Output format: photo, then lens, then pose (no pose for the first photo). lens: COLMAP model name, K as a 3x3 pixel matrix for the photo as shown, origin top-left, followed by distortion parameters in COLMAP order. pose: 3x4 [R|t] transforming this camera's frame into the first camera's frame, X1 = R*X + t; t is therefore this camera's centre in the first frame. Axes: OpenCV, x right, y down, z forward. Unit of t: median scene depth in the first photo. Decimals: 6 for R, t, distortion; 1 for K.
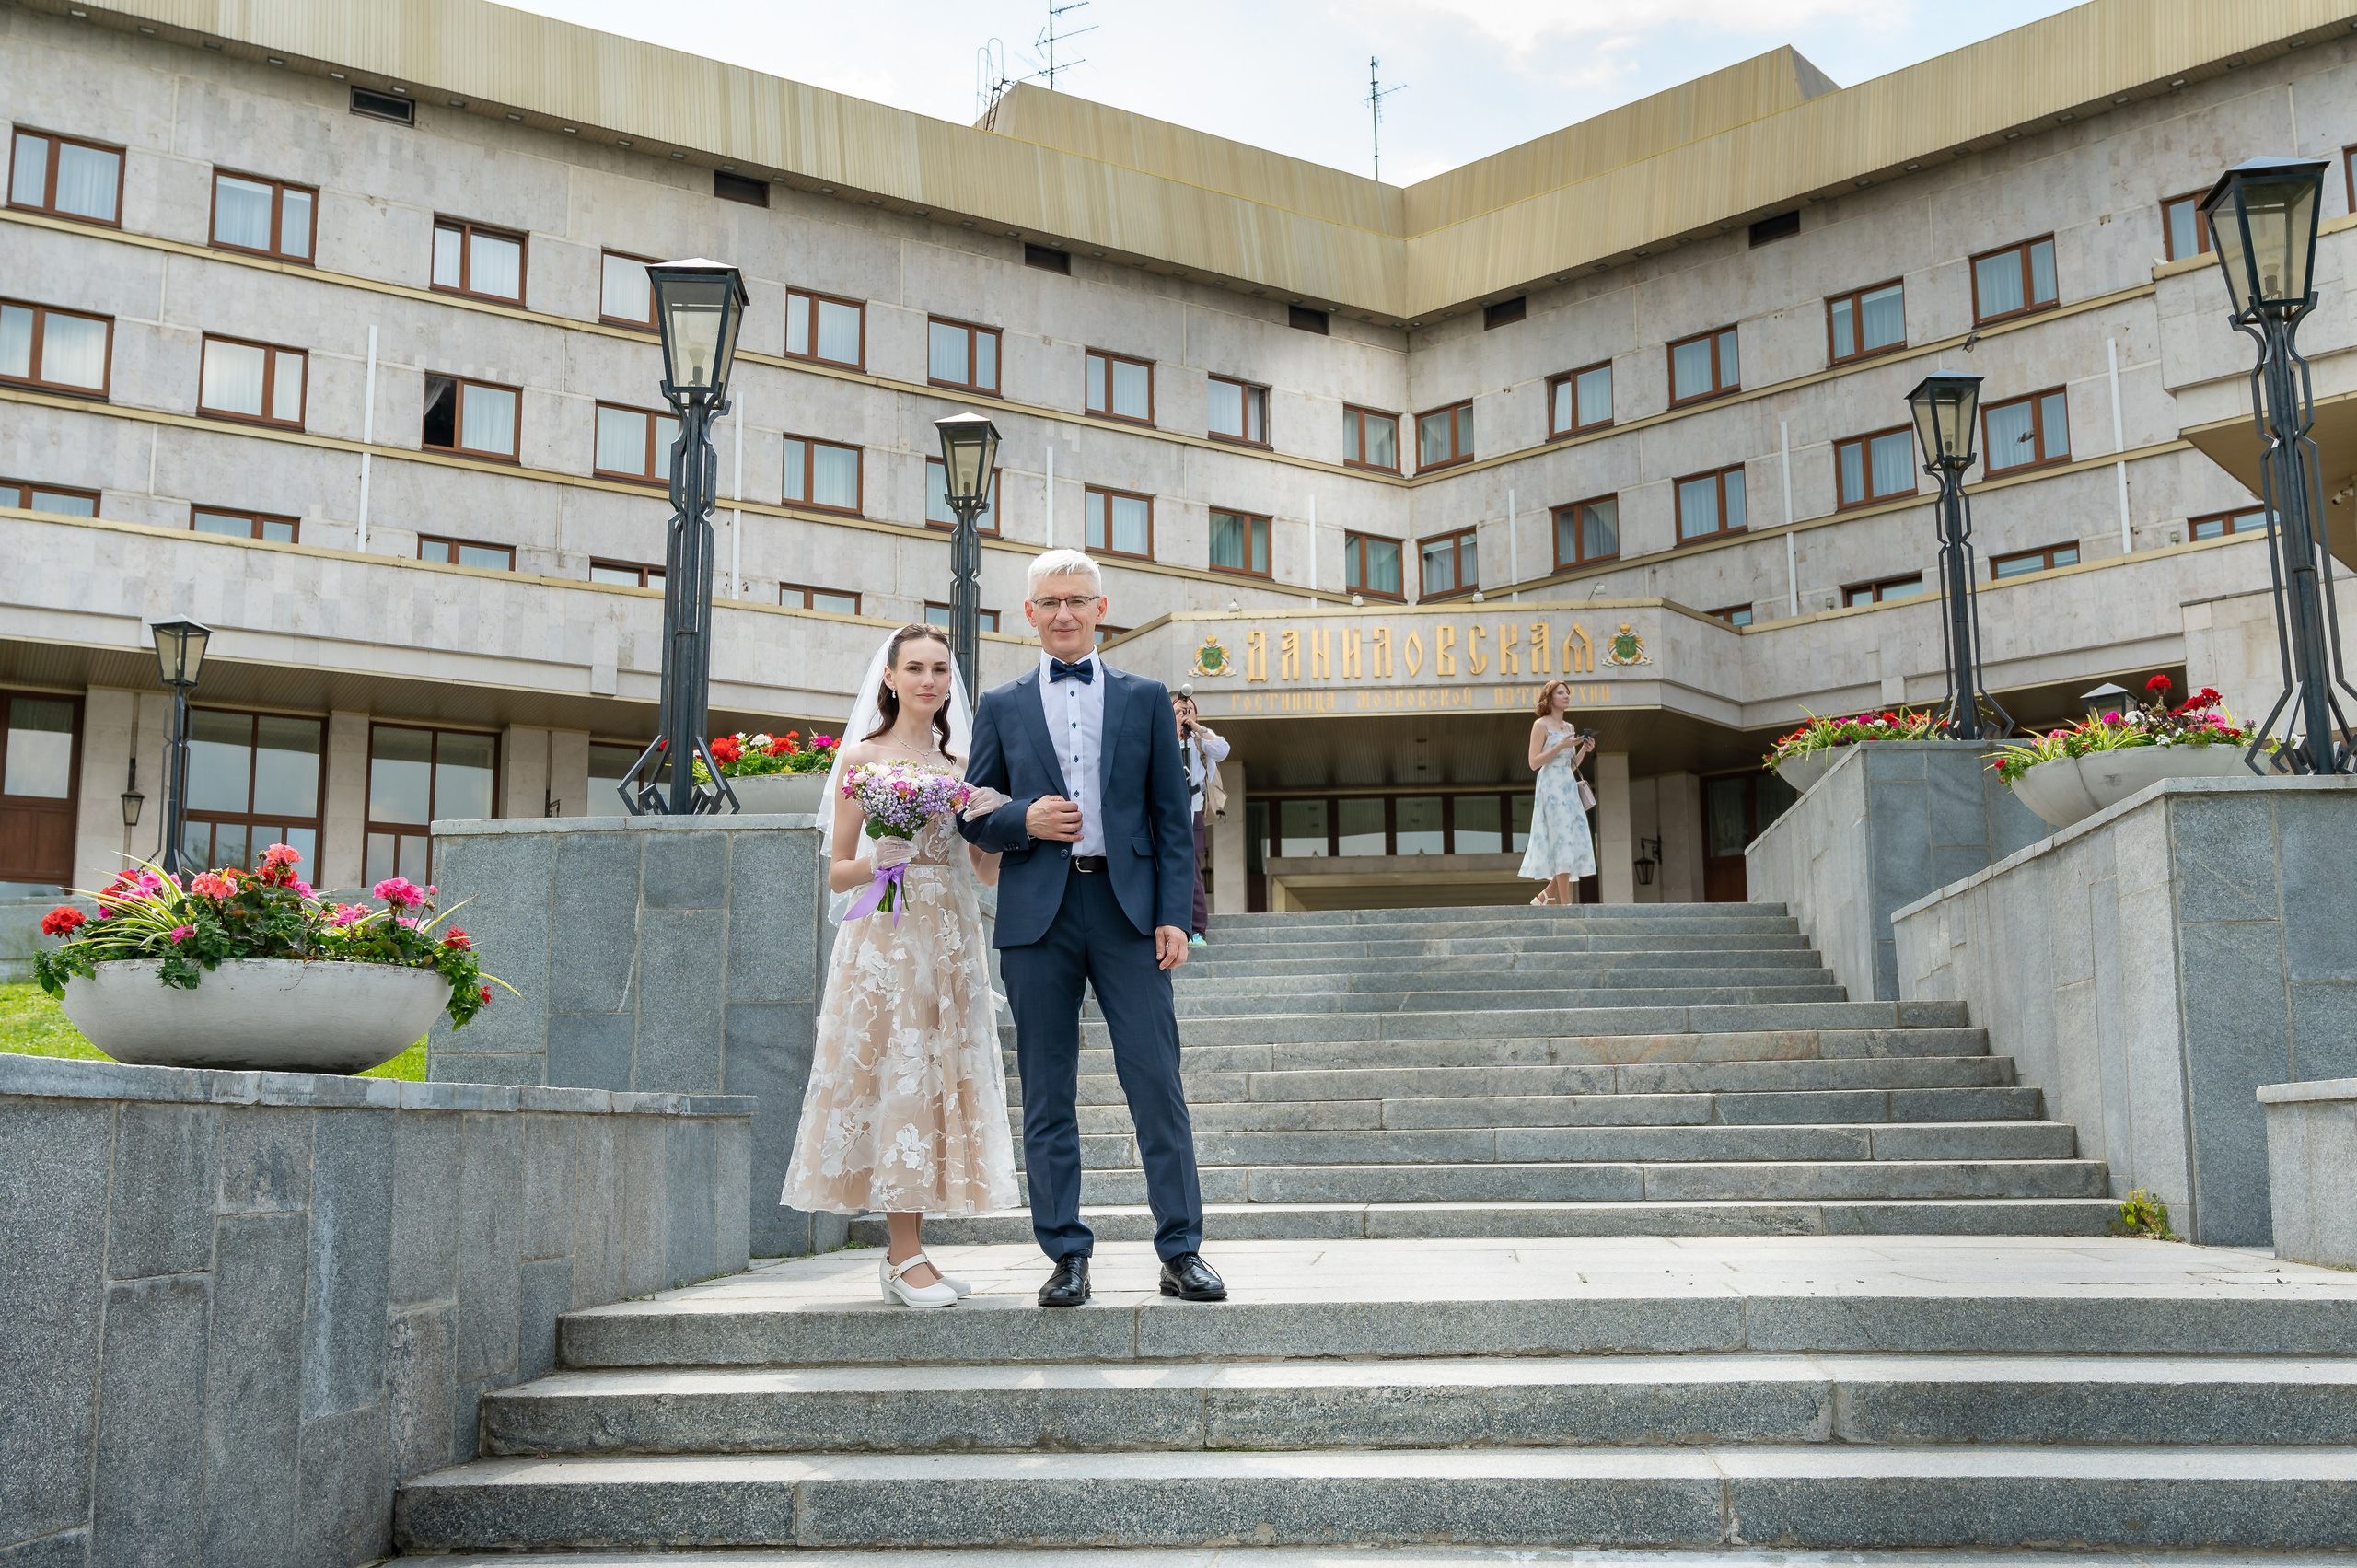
lens RADIAL K [[2131.0, 0, 1181.5], [0, 2131.0, 913.3], [0, 0, 1]] dist [0.002894, 0.004681]
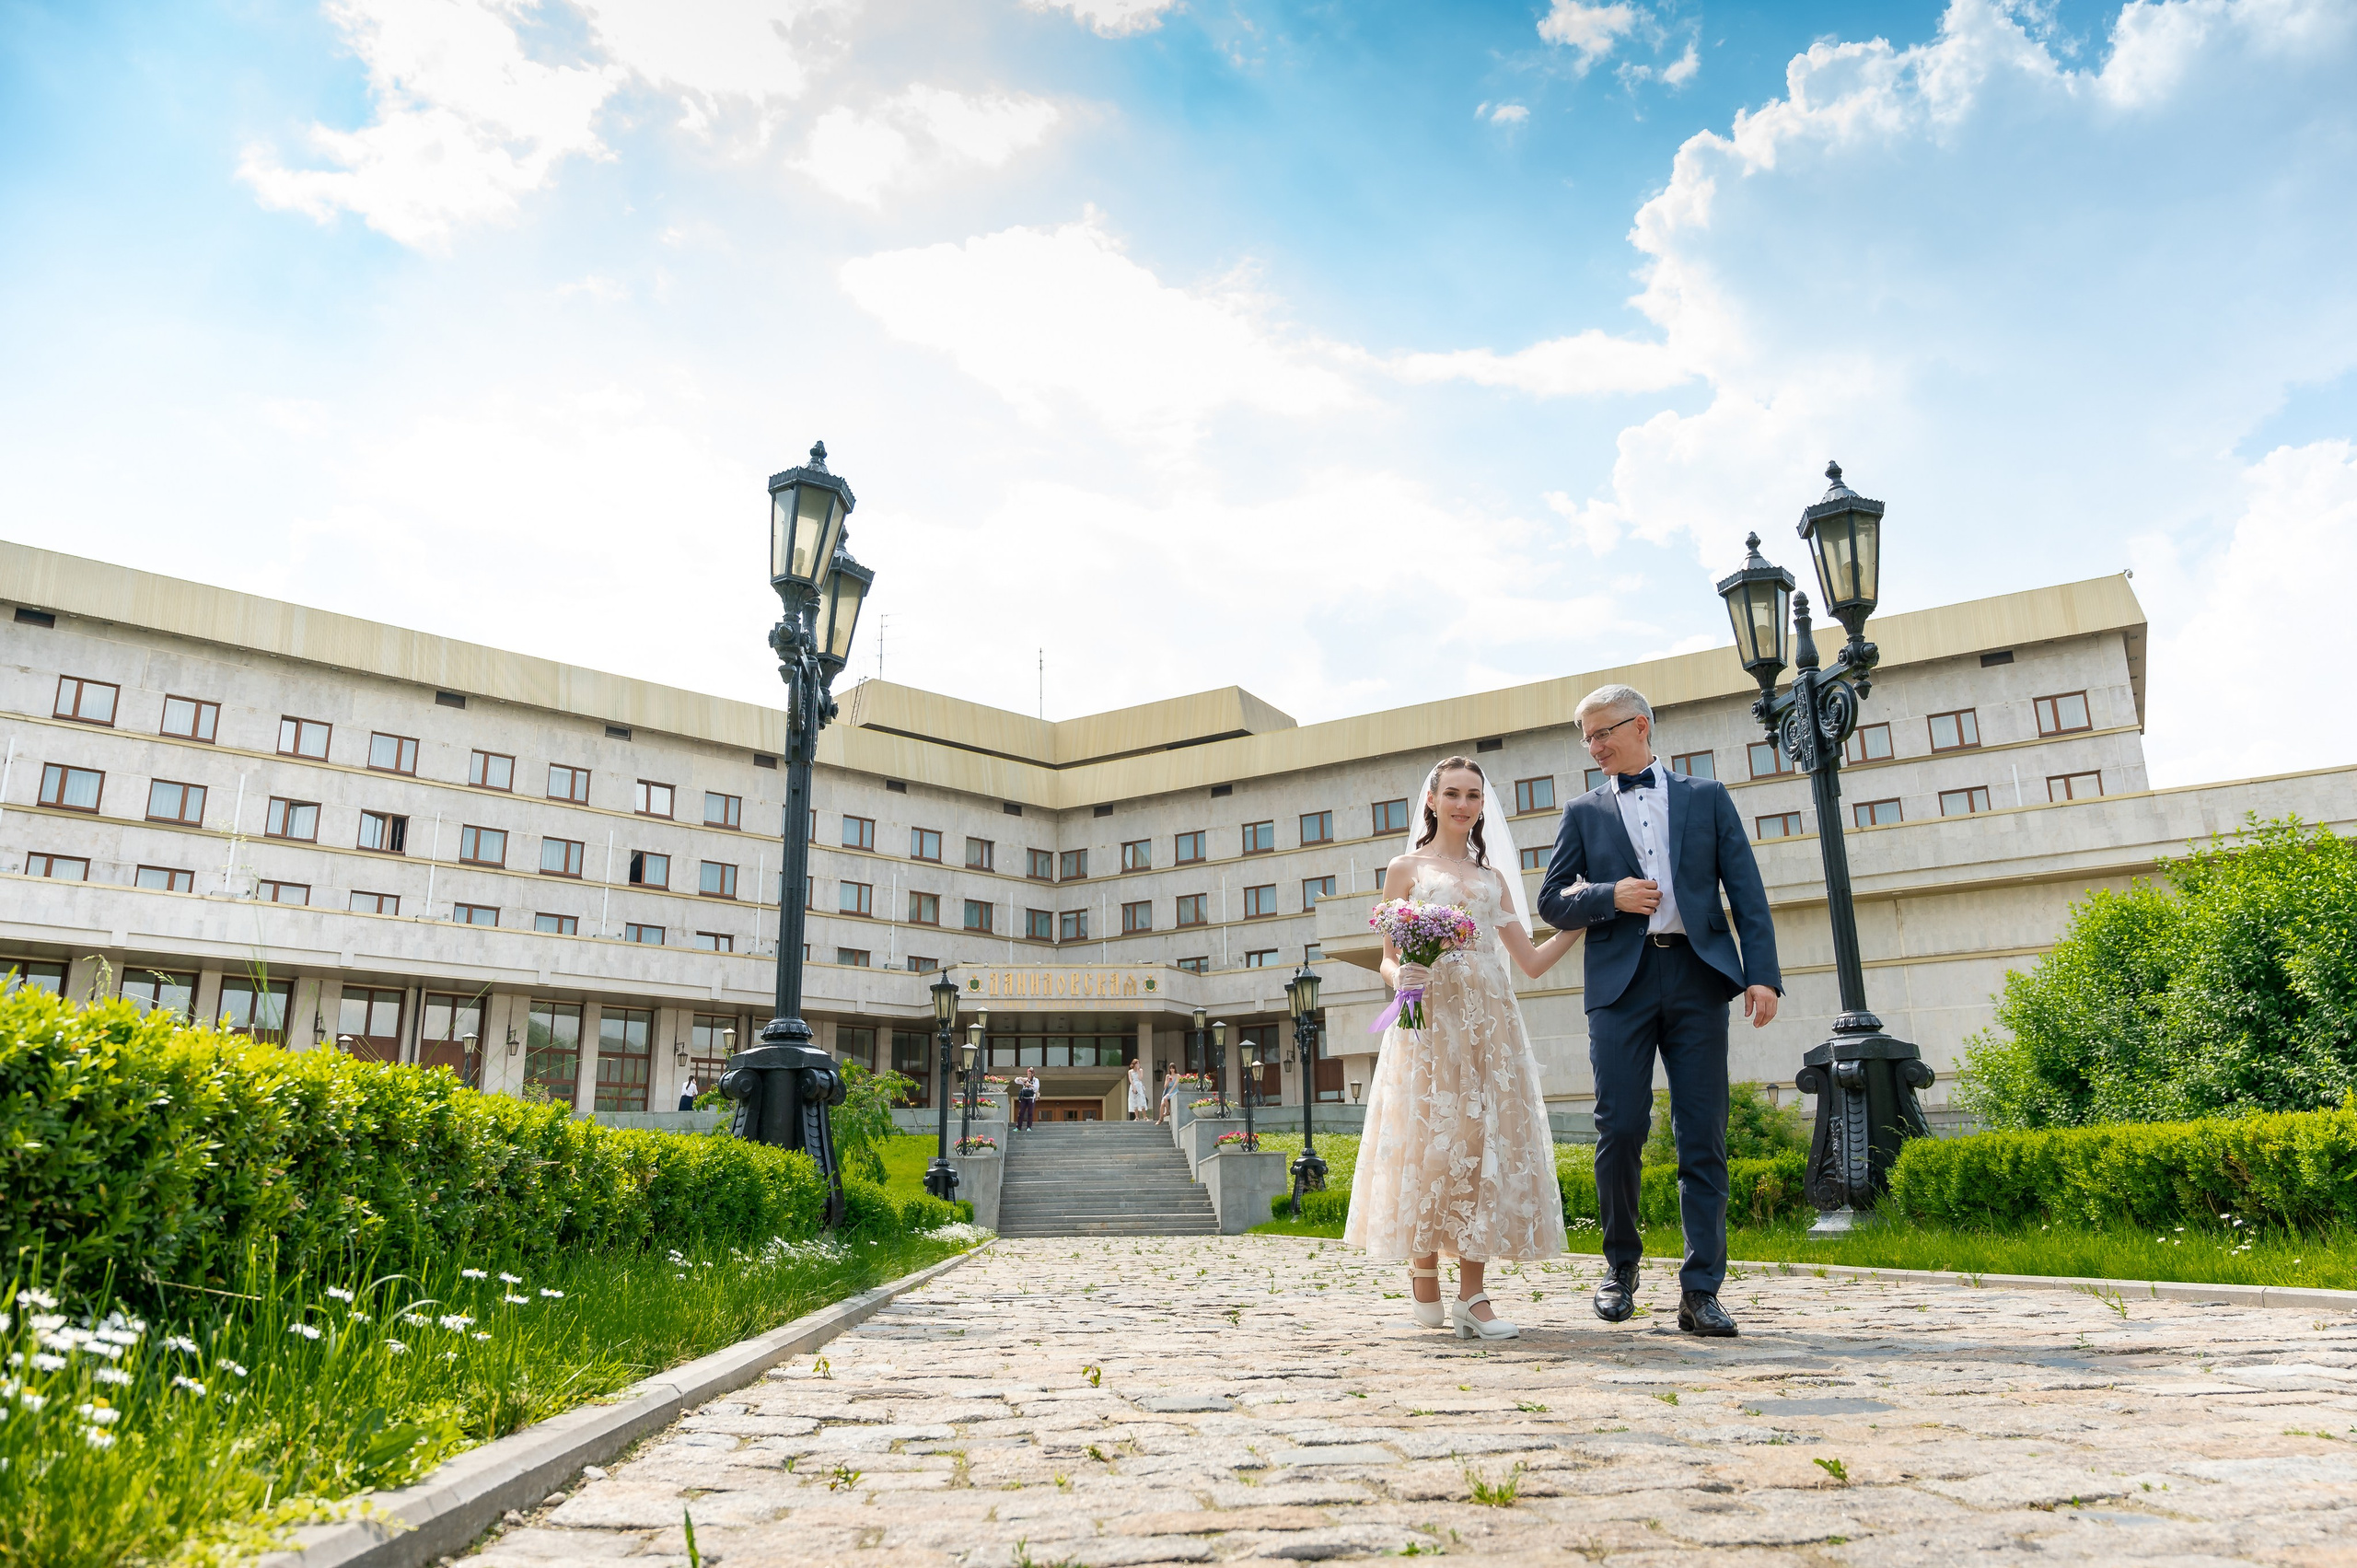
lens RADIAL K [[1722.6, 0, 1249.0], [0, 1722.6, 826.0], [0, 0, 1]] dist [-0.009730, 0.000653]
pose [[0.969862, 0.049531, 0.238565, -0.130934], [-0.019212, 0.991617, -0.127773, -0.049256], [-0.242894, 0.119339, 0.962684, -0.773827]]
